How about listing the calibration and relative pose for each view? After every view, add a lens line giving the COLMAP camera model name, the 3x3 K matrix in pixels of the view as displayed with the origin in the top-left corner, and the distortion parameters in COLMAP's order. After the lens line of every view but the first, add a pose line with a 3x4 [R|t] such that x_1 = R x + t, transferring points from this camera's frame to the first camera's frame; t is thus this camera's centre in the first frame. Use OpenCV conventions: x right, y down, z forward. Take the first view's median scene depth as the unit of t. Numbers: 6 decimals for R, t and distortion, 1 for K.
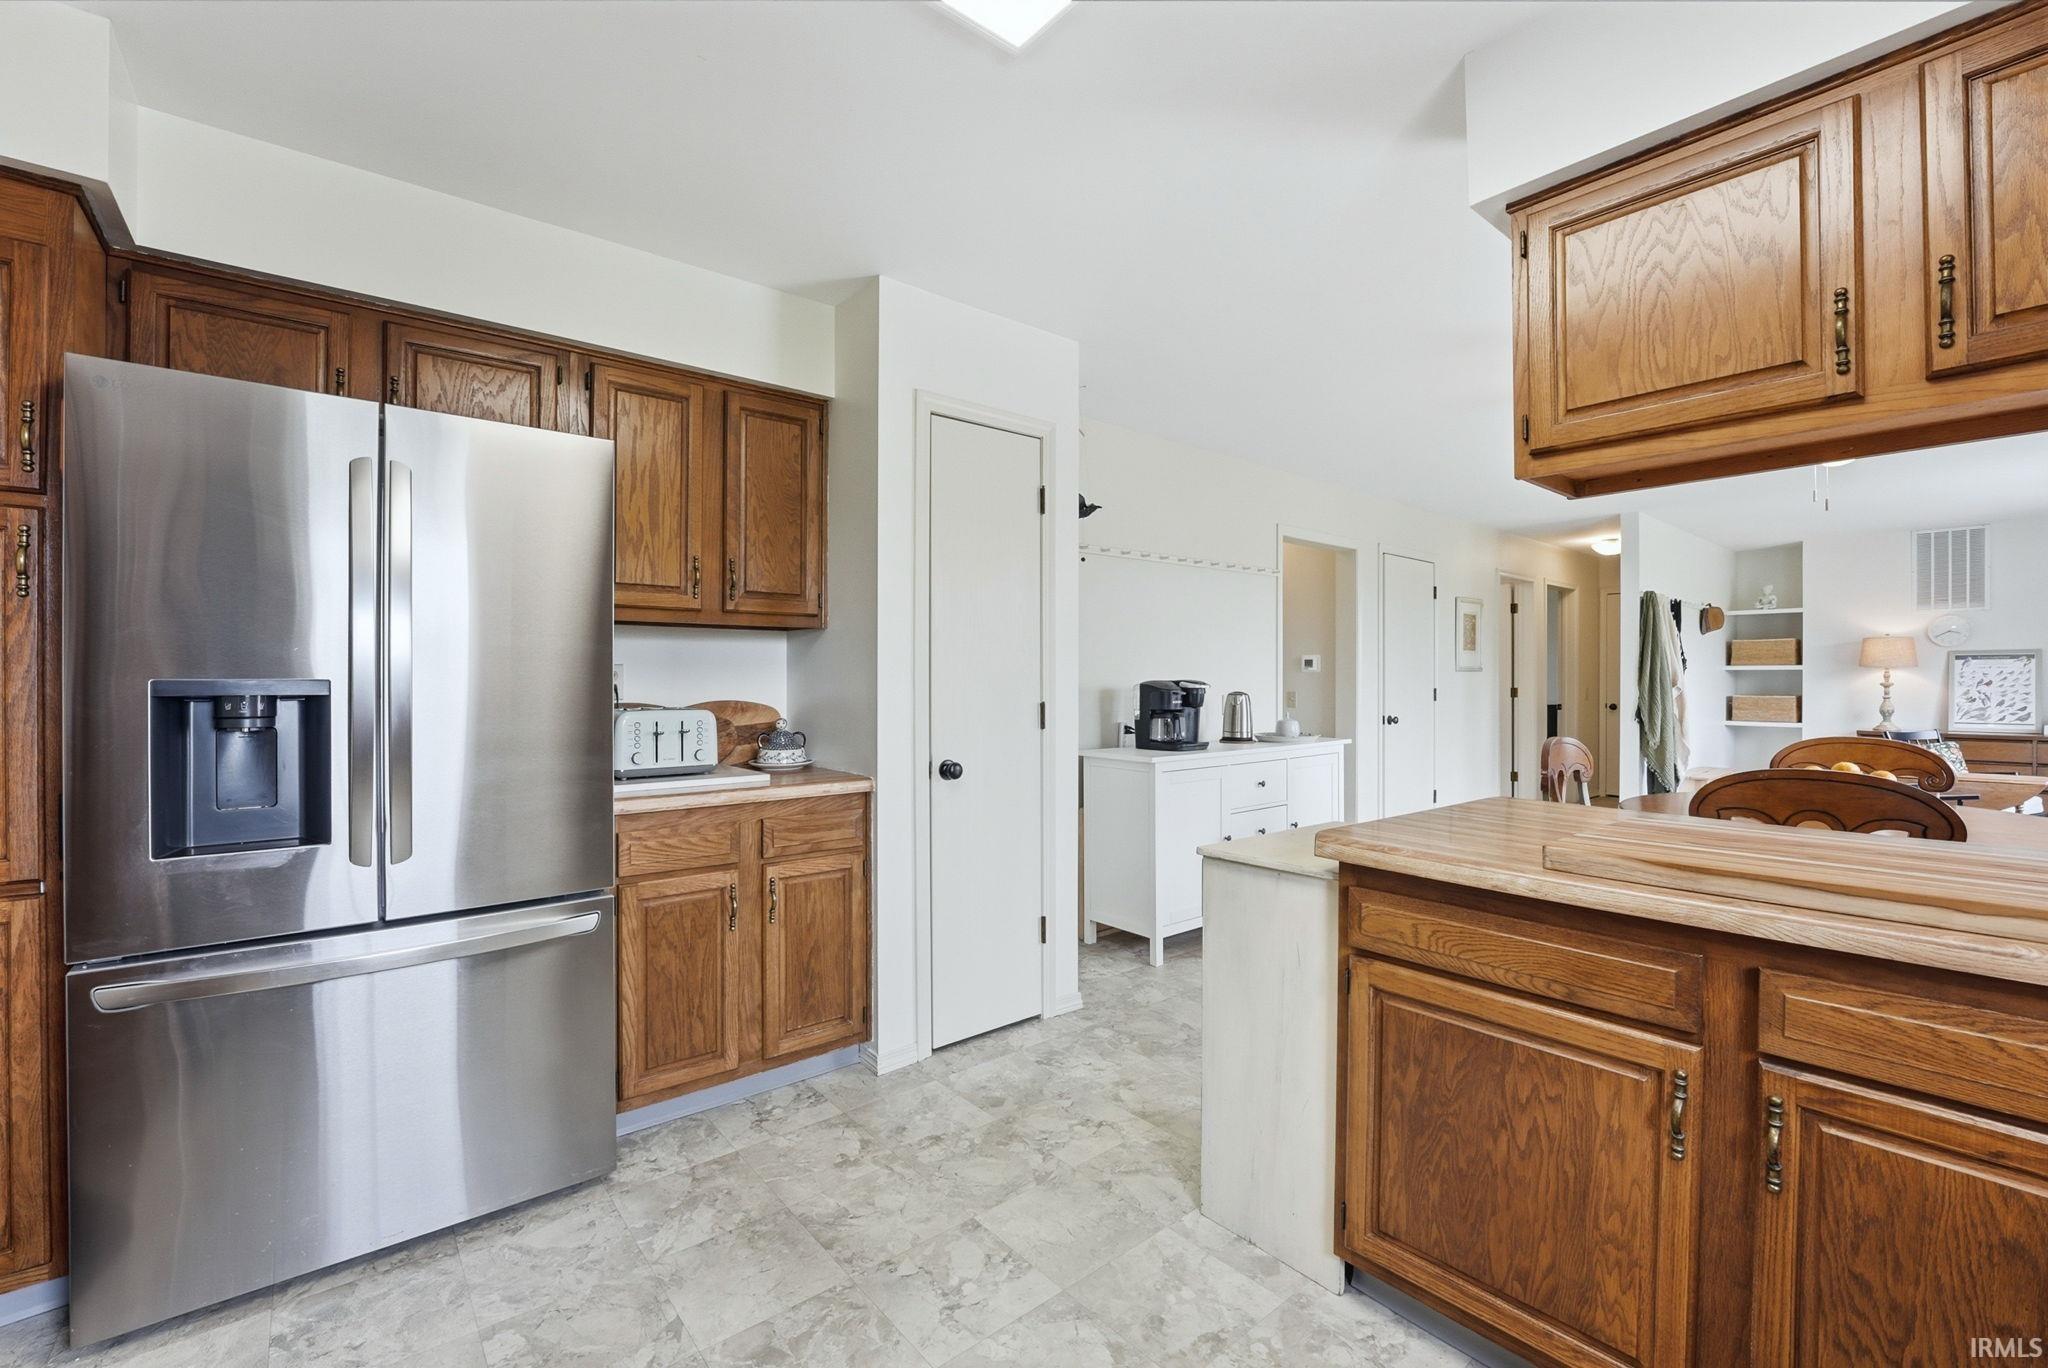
lens RADIAL K [[869.1, 0, 1037.7], [0, 869.1, 680.3], [0, 0, 1]] dist [-0.016492, 0.000495]
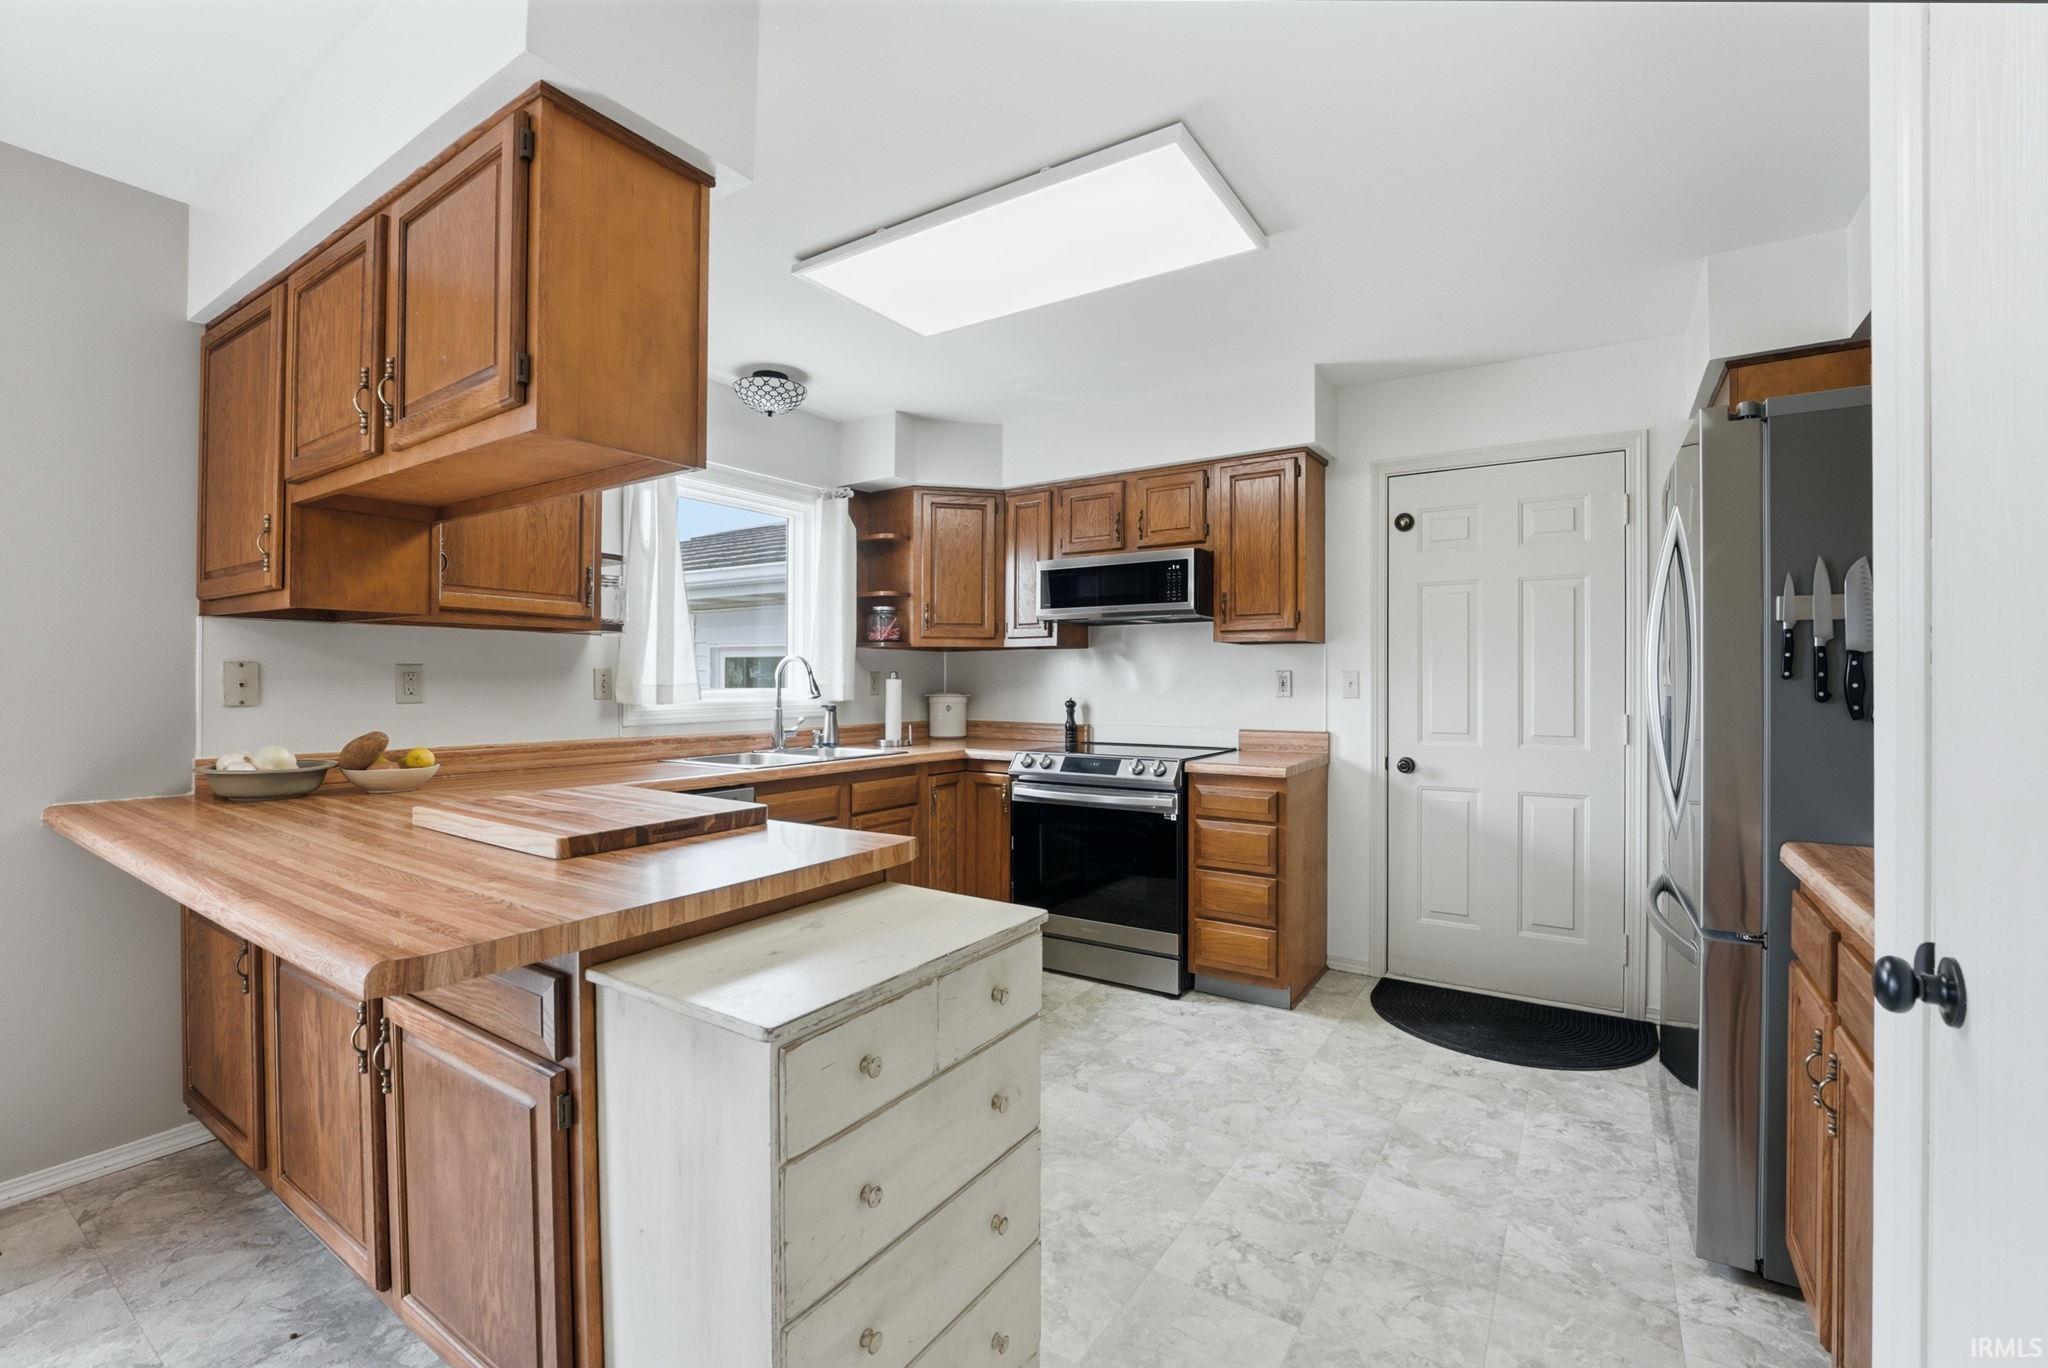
lens RADIAL K [[909.8, 0, 1030.5], [0, 909.8, 670.7], [0, 0, 1]] dist [0.017333, -0.001331]
pose [[-0.956583, -0.005375, -0.291412, 0.216881], [-0.002960, 0.999958, -0.008725, -0.002421], [0.291446, -0.007484, -0.956558, 0.883217]]
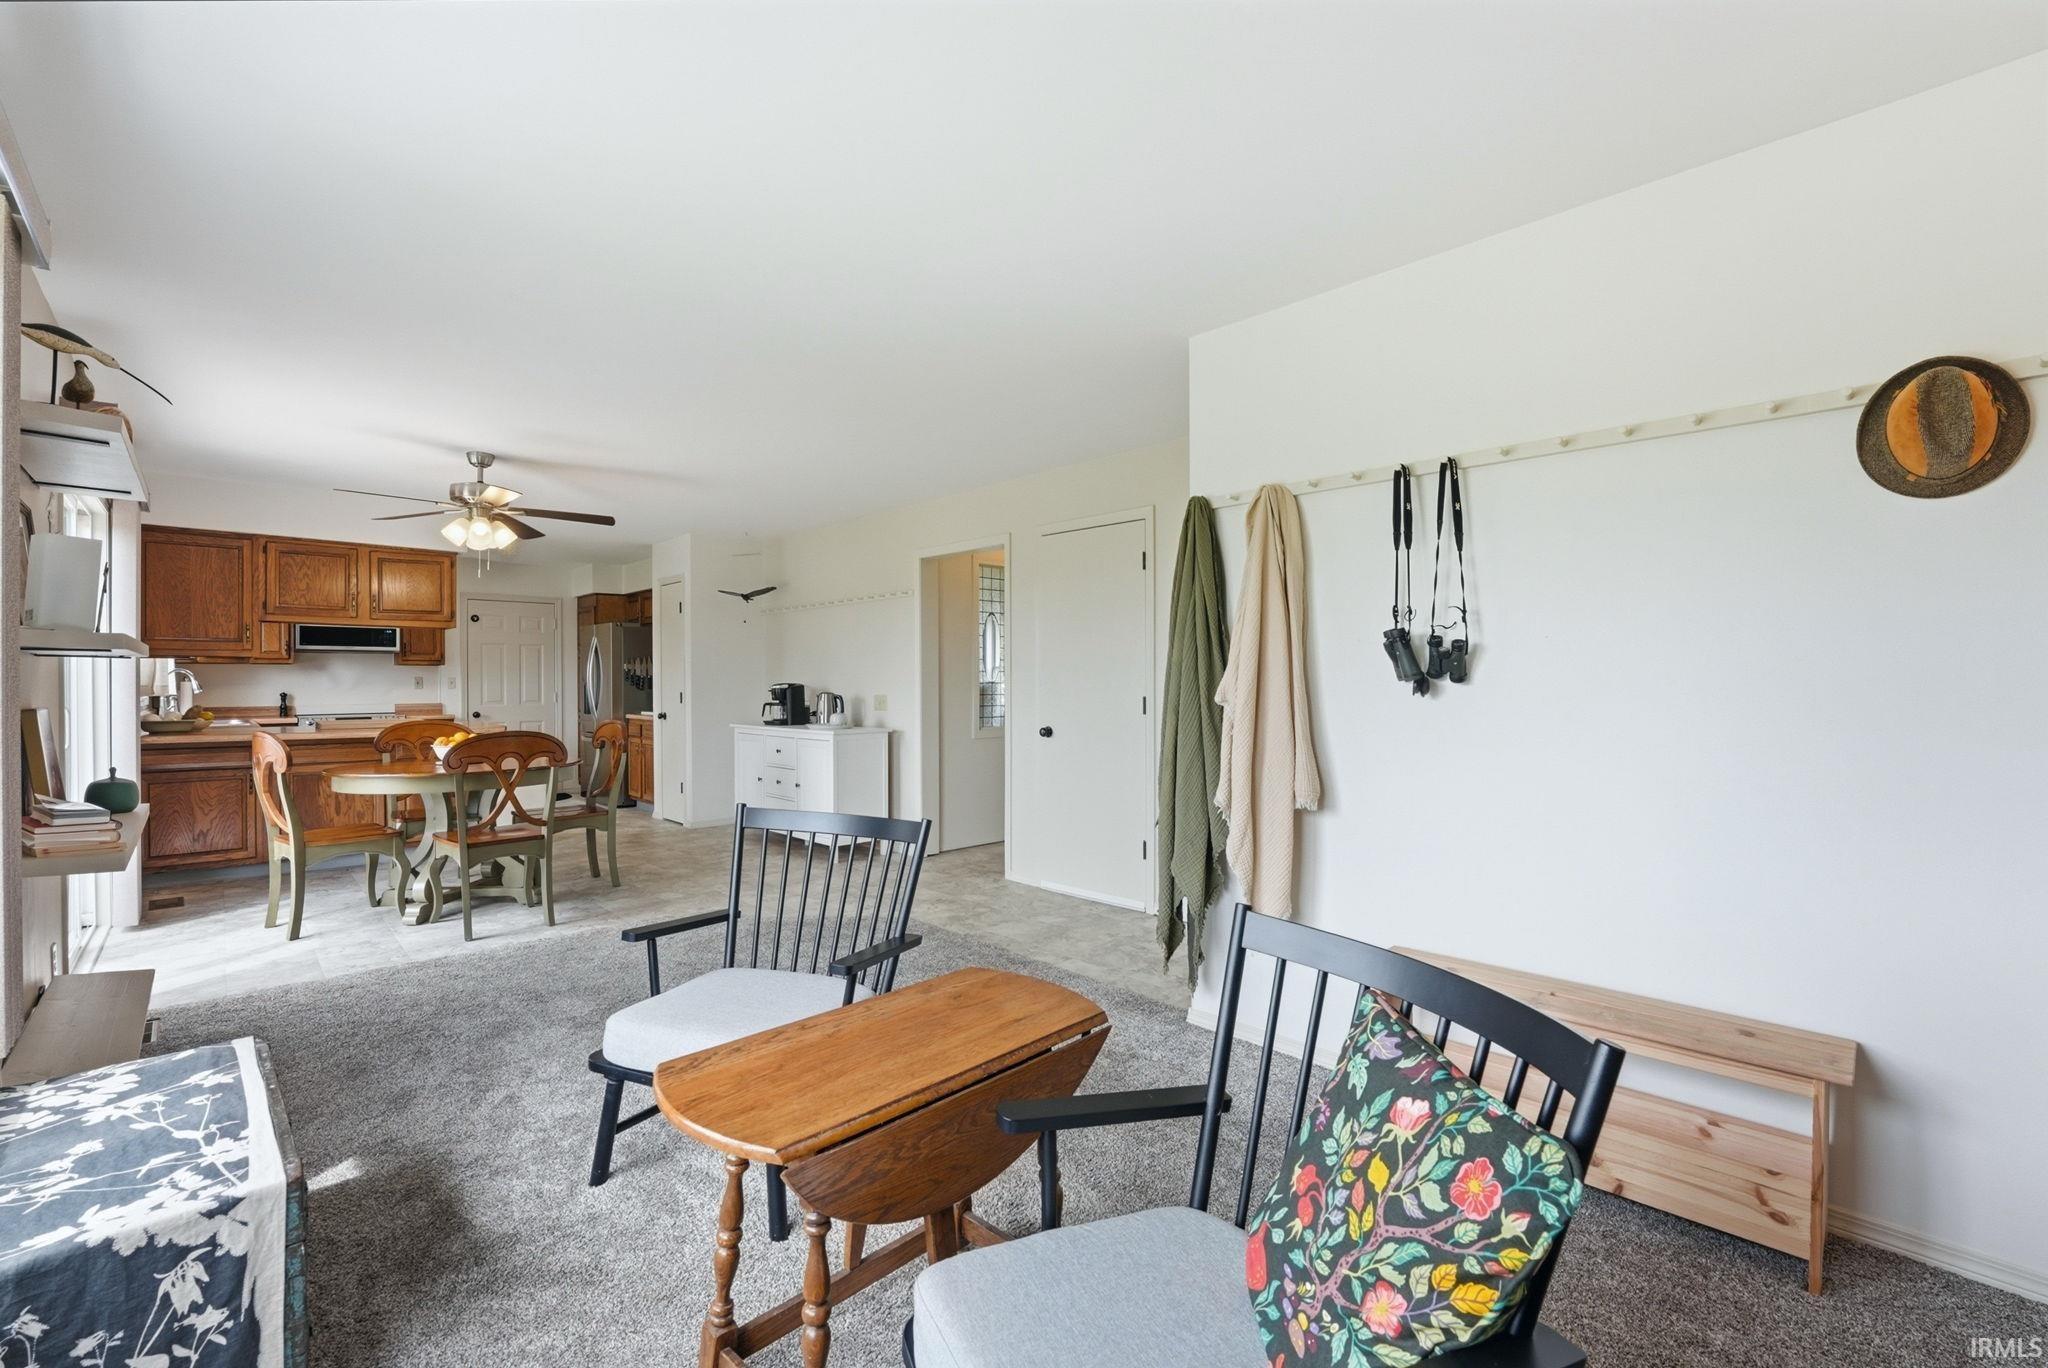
lens RADIAL K [[869.1, 0, 1023.0], [0, 869.1, 686.6], [0, 0, 1]] dist [-0.016492, 0.000495]
pose [[0.059546, 0.008293, -0.998191, 1.868276], [-0.000565, 0.999966, 0.008274, -0.007142], [0.998225, 0.000072, 0.059549, 1.376133]]
